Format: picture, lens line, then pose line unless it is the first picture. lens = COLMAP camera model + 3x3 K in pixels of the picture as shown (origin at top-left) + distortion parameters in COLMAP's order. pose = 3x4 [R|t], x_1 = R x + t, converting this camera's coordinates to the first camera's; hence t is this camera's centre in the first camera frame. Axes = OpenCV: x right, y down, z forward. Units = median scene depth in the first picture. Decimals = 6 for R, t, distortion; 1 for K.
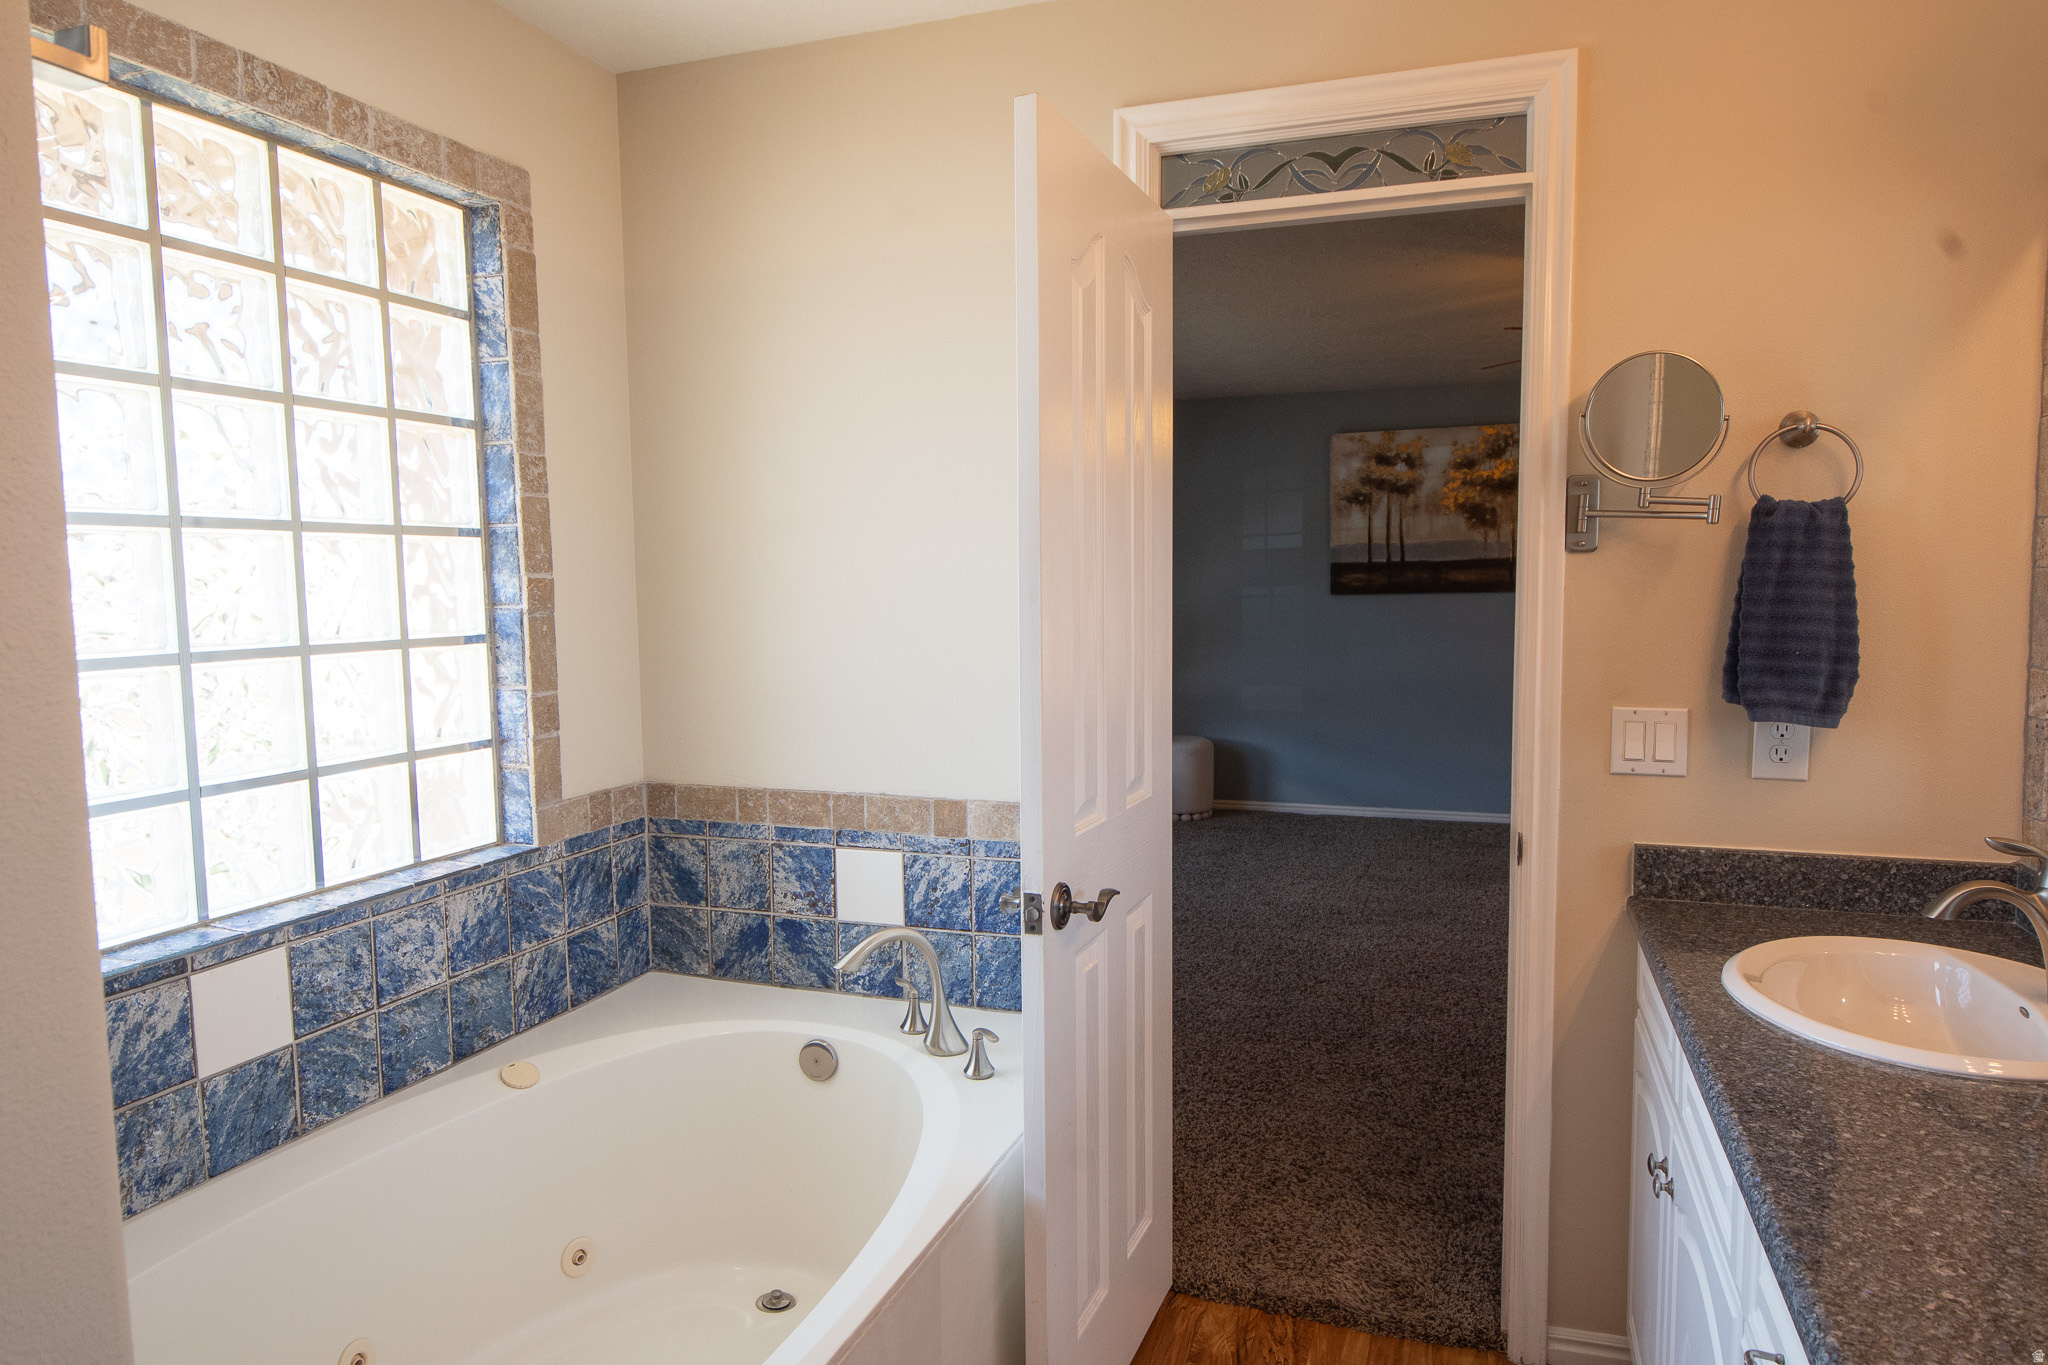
lens RADIAL K [[1310.7, 0, 1025.3], [0, 1310.7, 686.5], [0, 0, 1]] dist [0.005175, 0.000308]
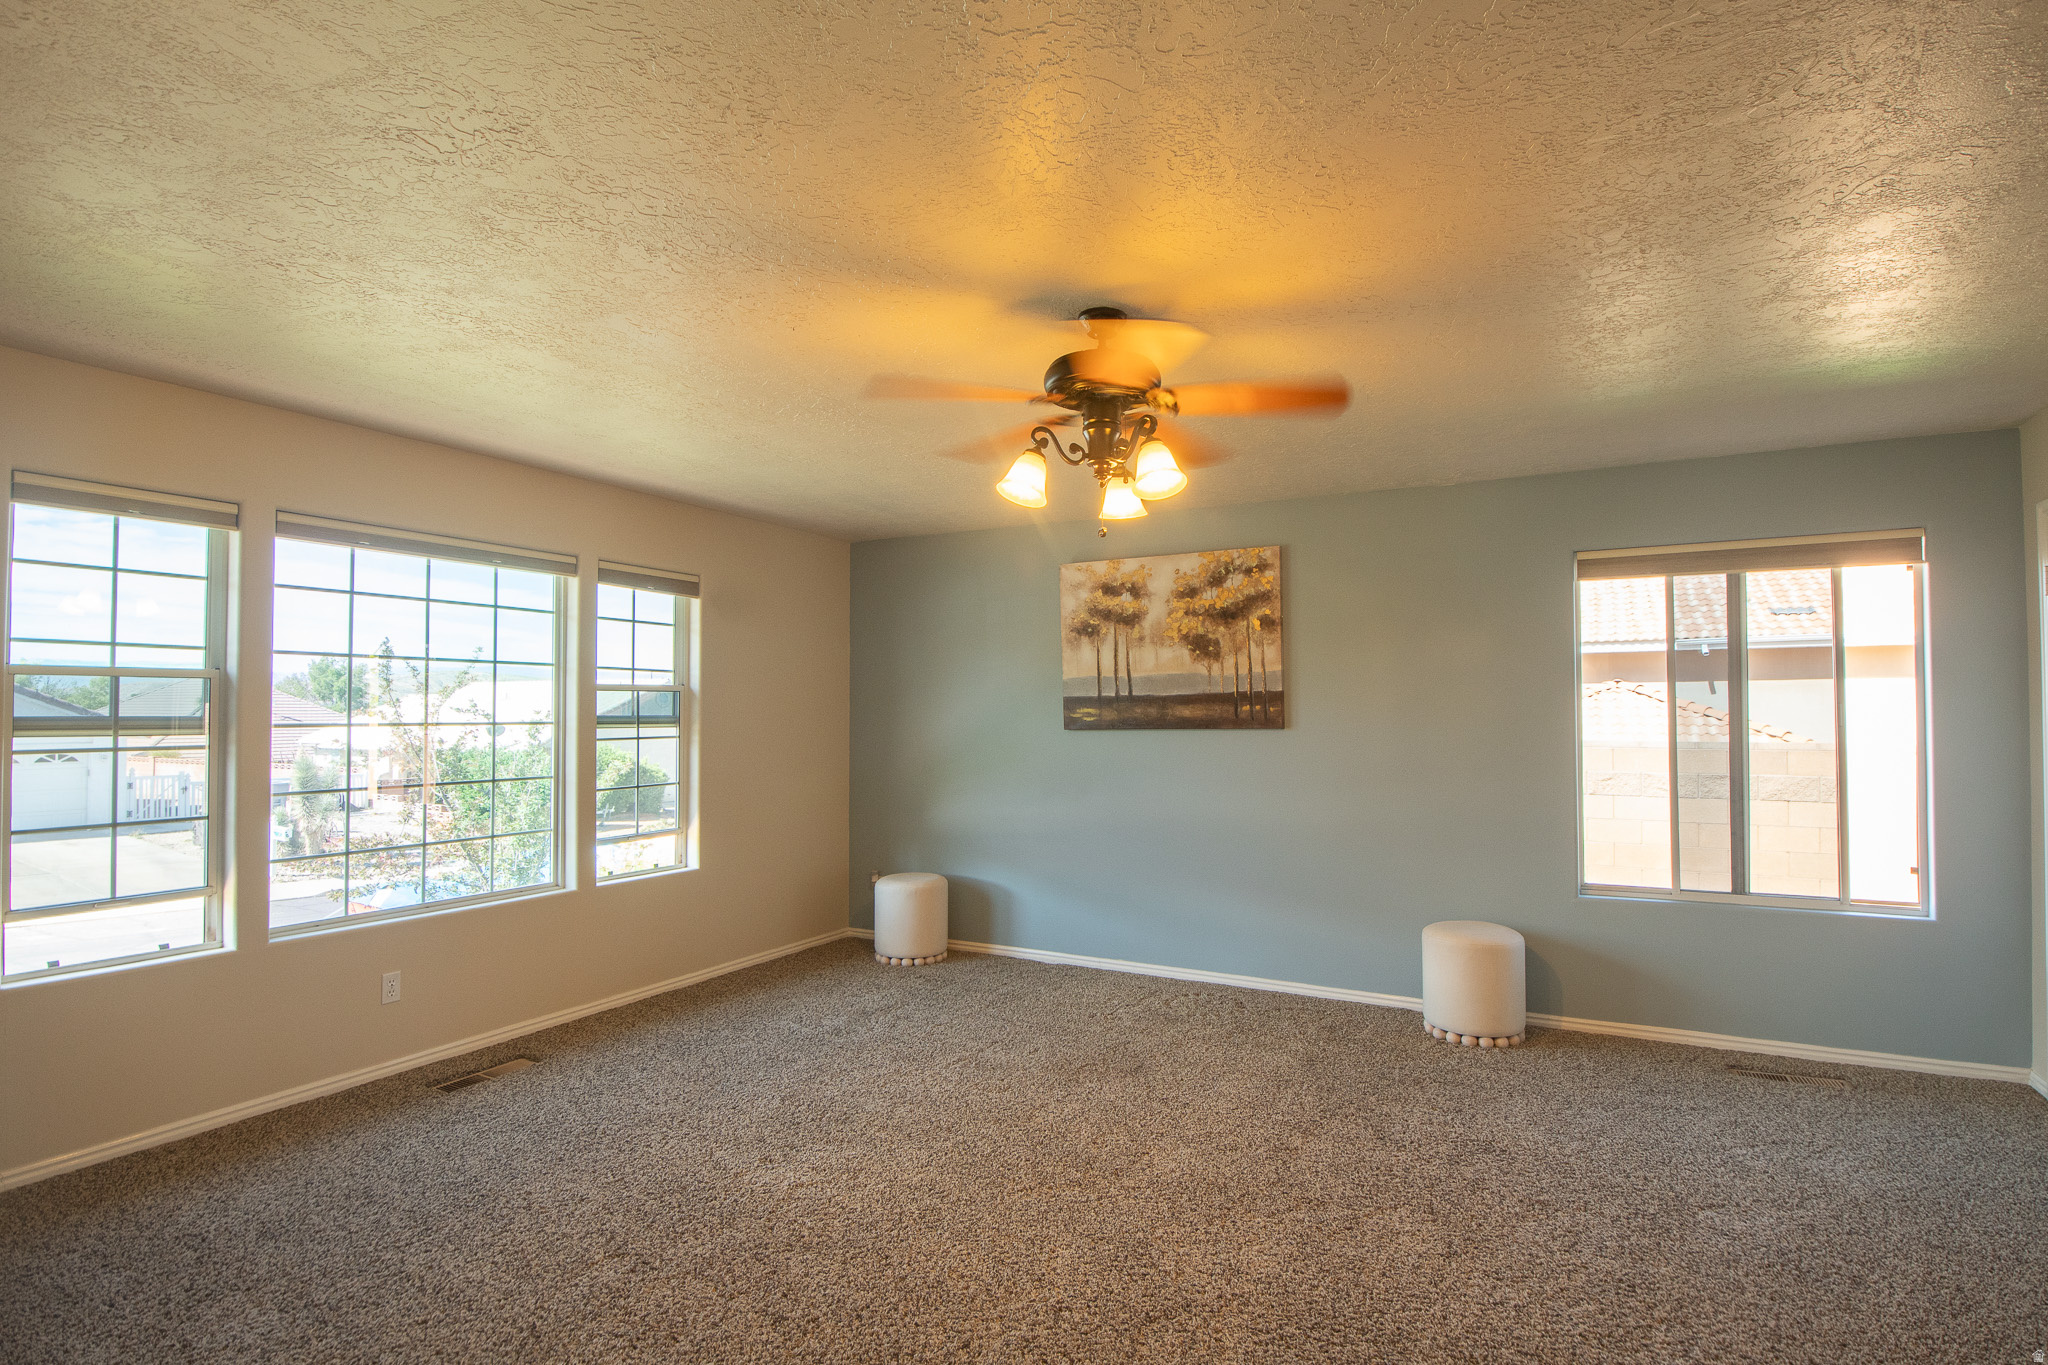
lens RADIAL K [[1034.3, 0, 1024.5], [0, 1034.3, 685.8], [0, 0, 1]] dist [0.006875, 0.000827]
pose [[0.988425, 0.003033, -0.151679, 0.326009], [-0.018989, 0.994411, -0.103857, -0.023539], [0.150516, 0.105535, 0.982958, 0.254934]]
